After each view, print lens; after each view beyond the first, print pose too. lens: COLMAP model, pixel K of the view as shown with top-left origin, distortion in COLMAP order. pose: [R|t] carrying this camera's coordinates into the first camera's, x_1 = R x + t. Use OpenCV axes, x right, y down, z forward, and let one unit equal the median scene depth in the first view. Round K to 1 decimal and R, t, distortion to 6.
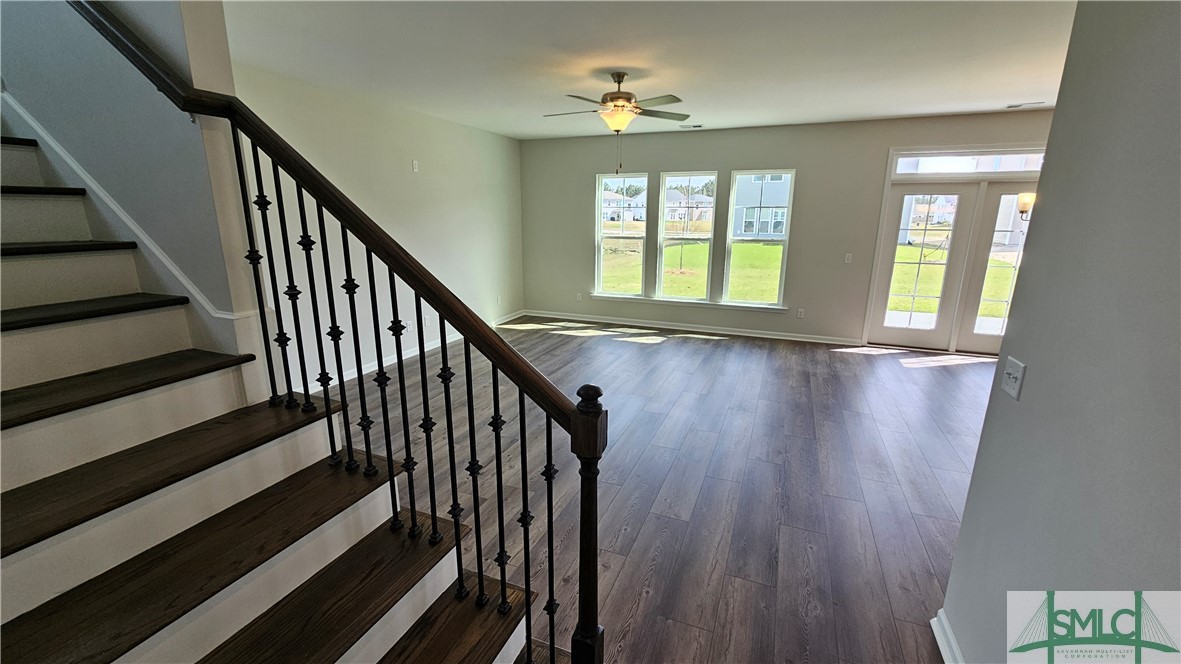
lens RADIAL K [[485.1, 0, 590.5], [0, 485.1, 332.0], [0, 0, 1]] dist [0.000000, -0.000096]
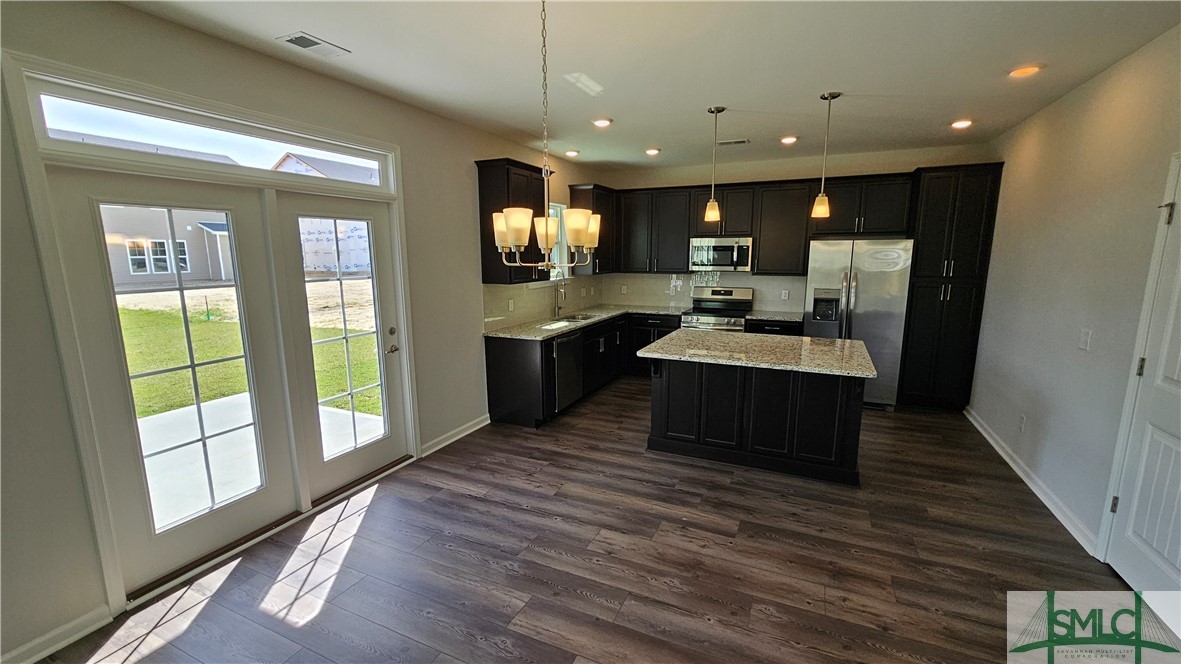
lens RADIAL K [[485.1, 0, 590.5], [0, 485.1, 332.0], [0, 0, 1]] dist [0.000000, -0.000096]
pose [[0.037714, -0.172307, 0.984321, 0.275852], [0.239305, 0.957917, 0.158516, -0.154696], [-0.970212, 0.229575, 0.077361, 0.624436]]
